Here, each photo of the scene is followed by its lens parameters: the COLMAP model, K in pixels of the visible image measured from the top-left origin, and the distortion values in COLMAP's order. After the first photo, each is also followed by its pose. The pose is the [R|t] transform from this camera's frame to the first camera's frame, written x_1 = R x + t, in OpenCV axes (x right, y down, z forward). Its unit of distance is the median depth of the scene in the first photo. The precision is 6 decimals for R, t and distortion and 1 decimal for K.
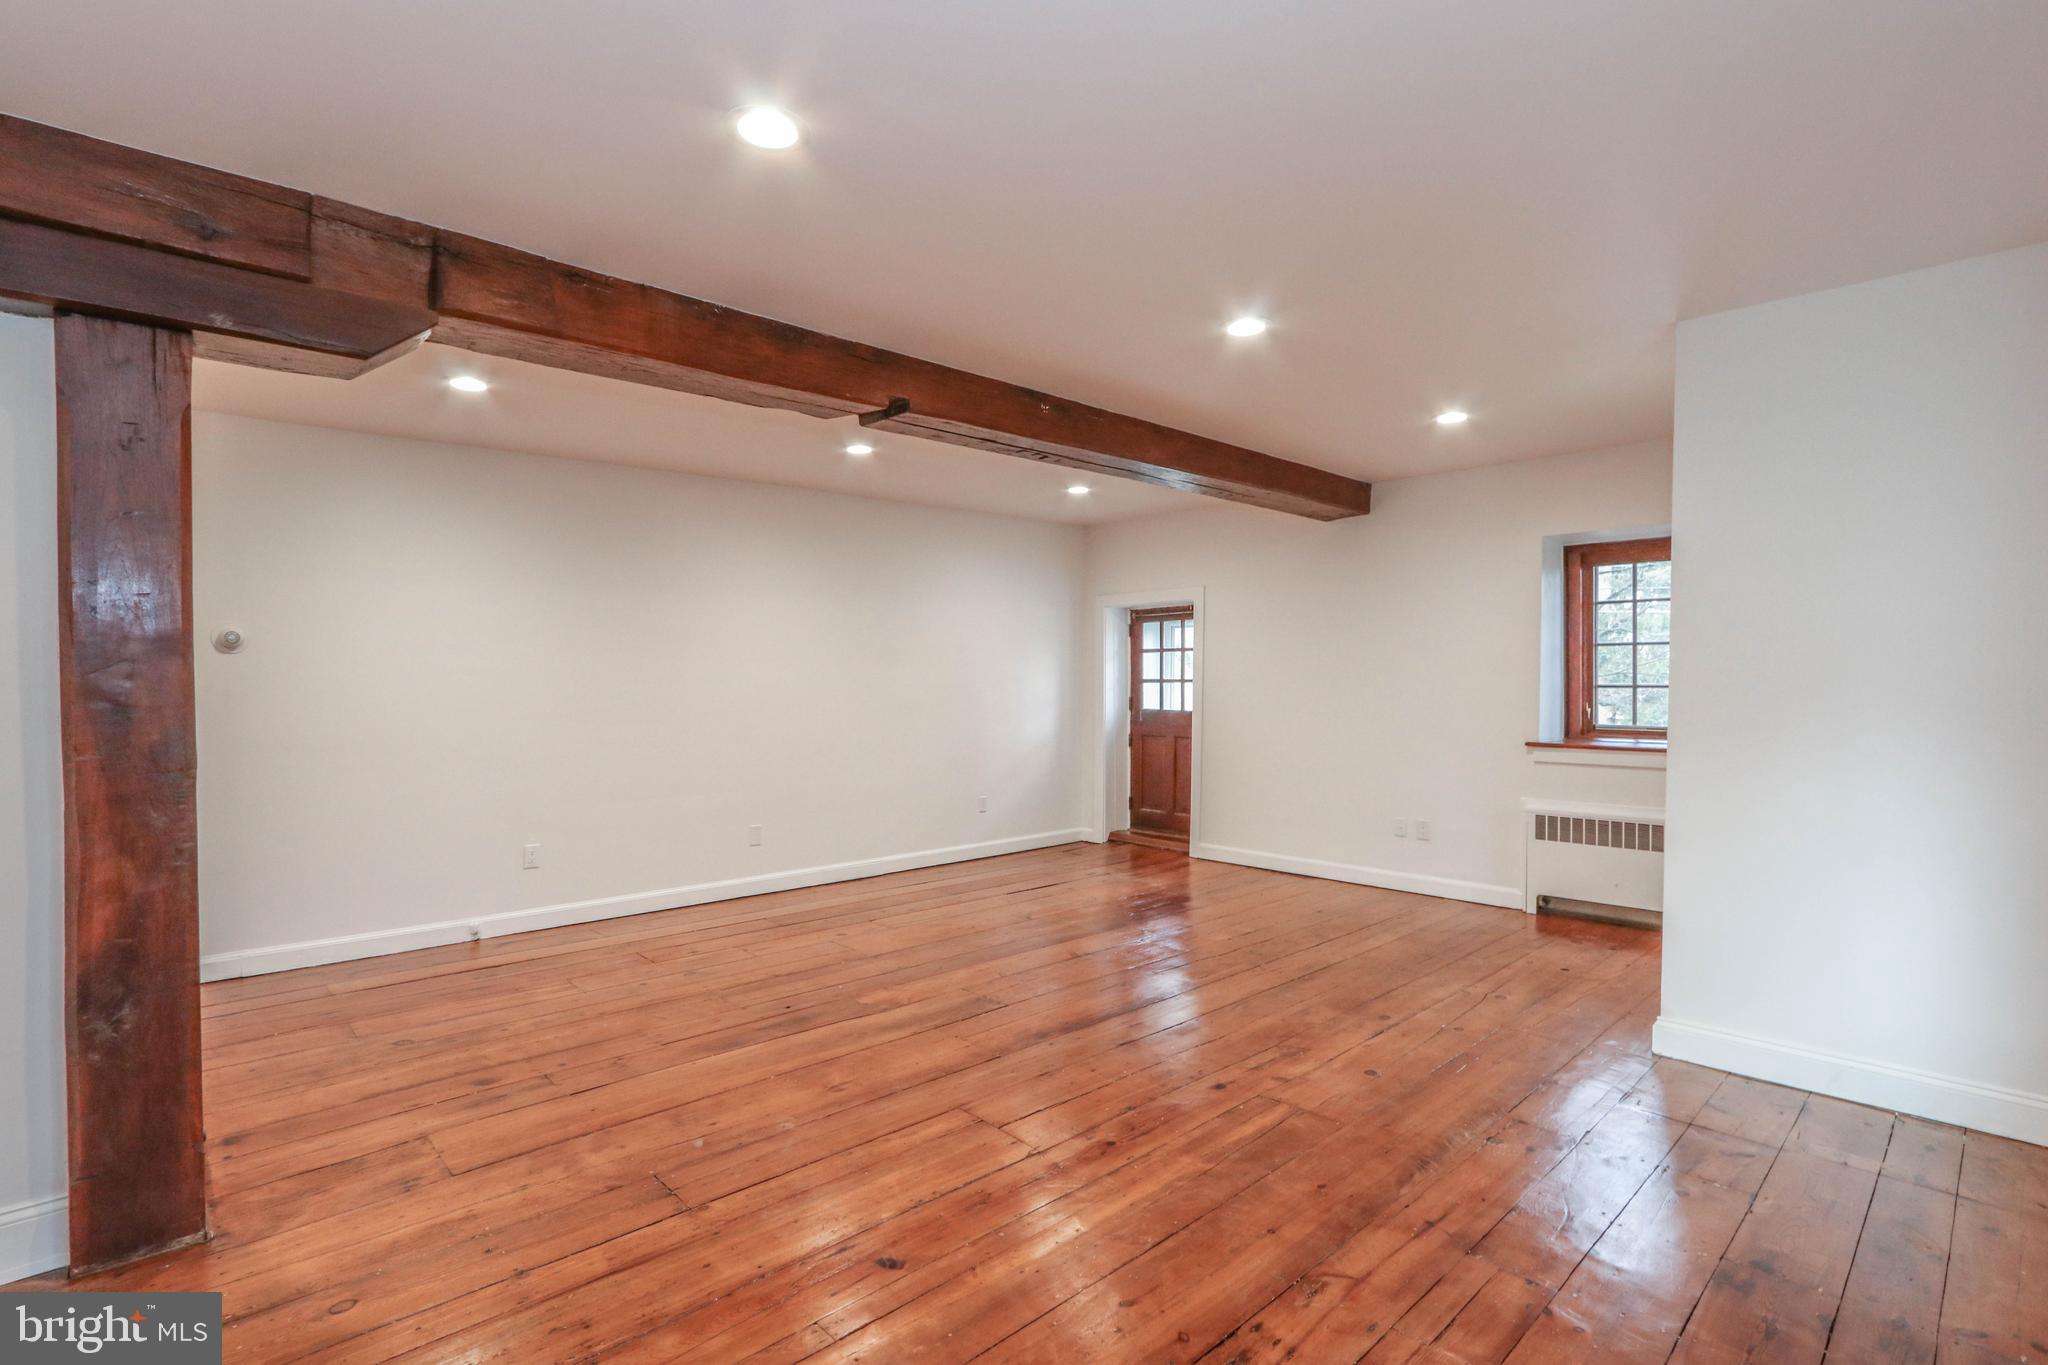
lens RADIAL K [[978.9, 0, 1008.2], [0, 978.9, 693.2], [0, 0, 1]] dist [-0.014817, 0.000281]
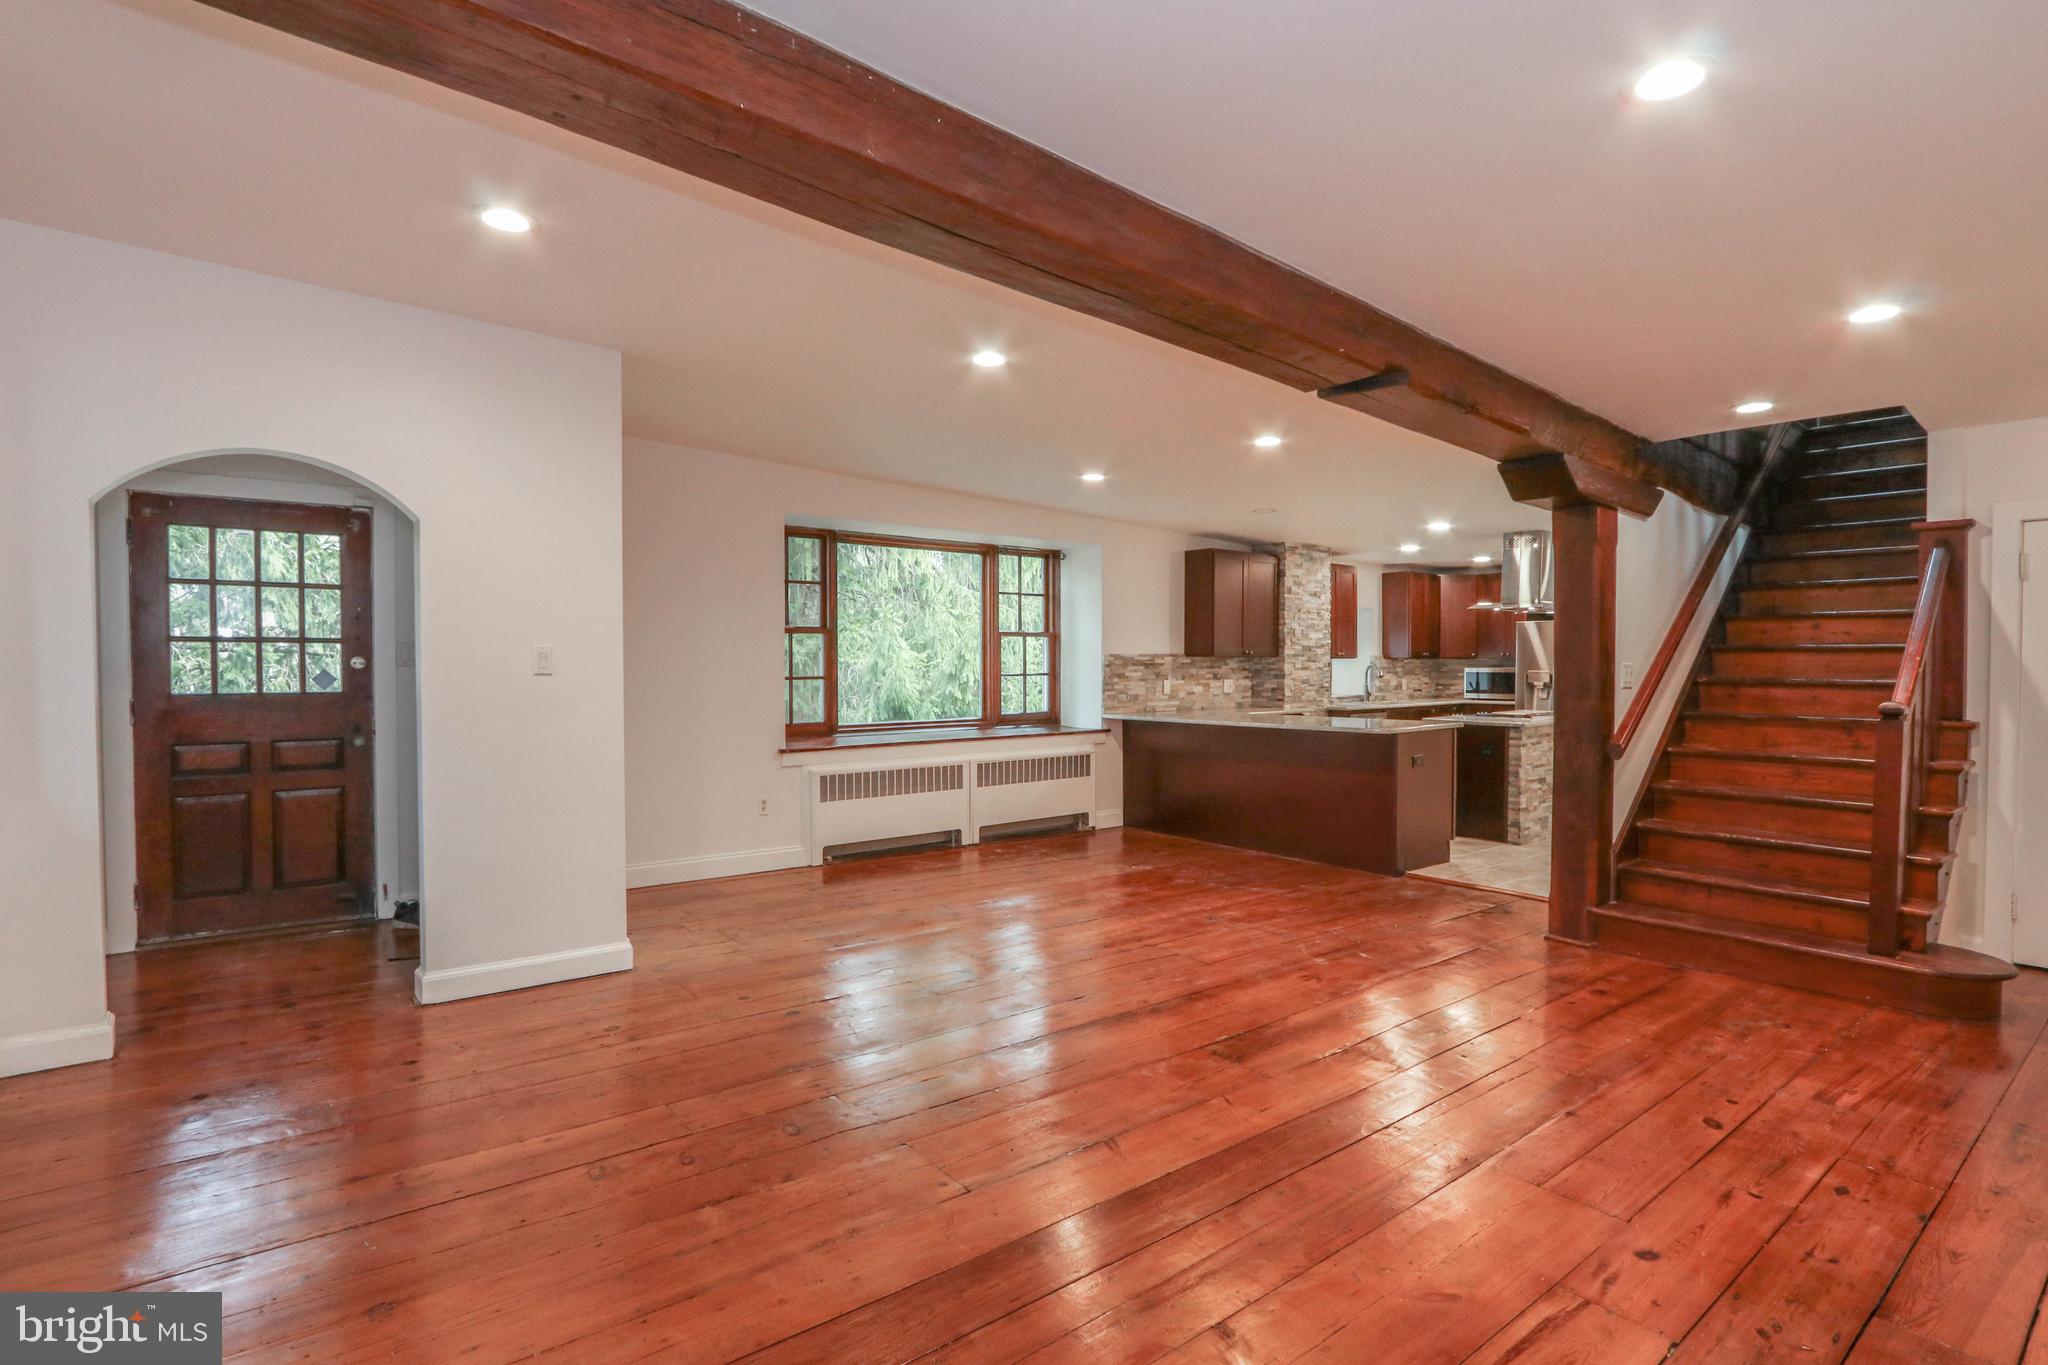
lens RADIAL K [[997.5, 0, 1024.0], [0, 997.5, 682.5], [0, 0, 1]] dist [0.002449, 0.000188]
pose [[-0.999239, -0.006197, 0.038503, 0.142507], [-0.004596, 0.999127, 0.041512, -0.044433], [-0.038727, 0.041303, -0.998396, 2.103479]]
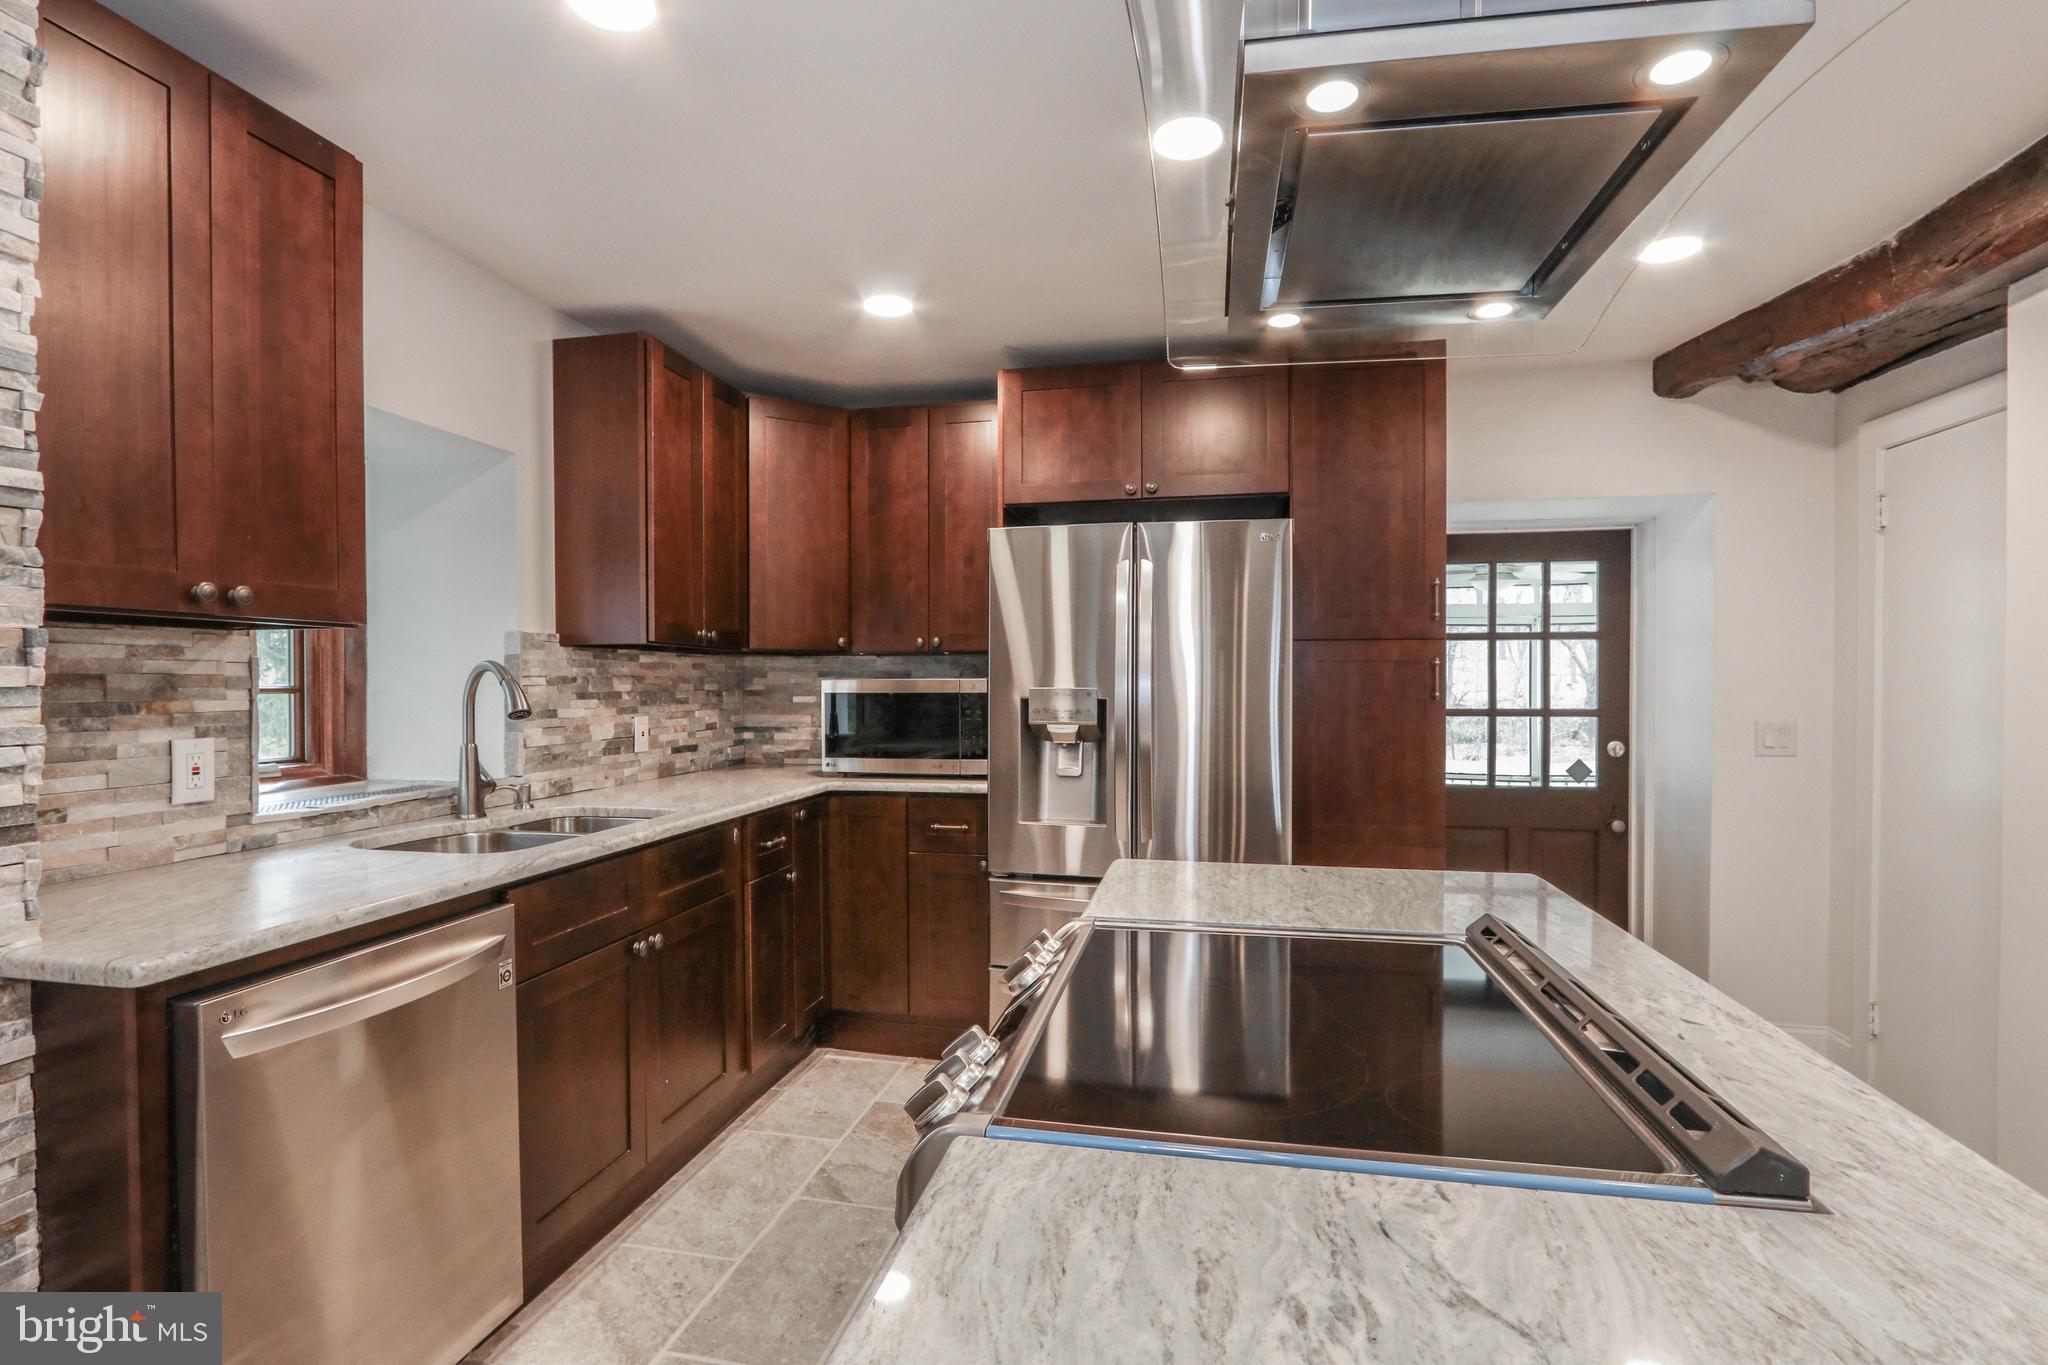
lens RADIAL K [[1000.1, 0, 1003.4], [0, 1000.1, 692.6], [0, 0, 1]] dist [-0.013000, 0.000790]
pose [[-0.808431, 0.000235, -0.588592, -0.655358], [-0.016759, 0.999585, 0.023418, 0.018178], [0.588353, 0.028796, -0.808091, -0.113523]]
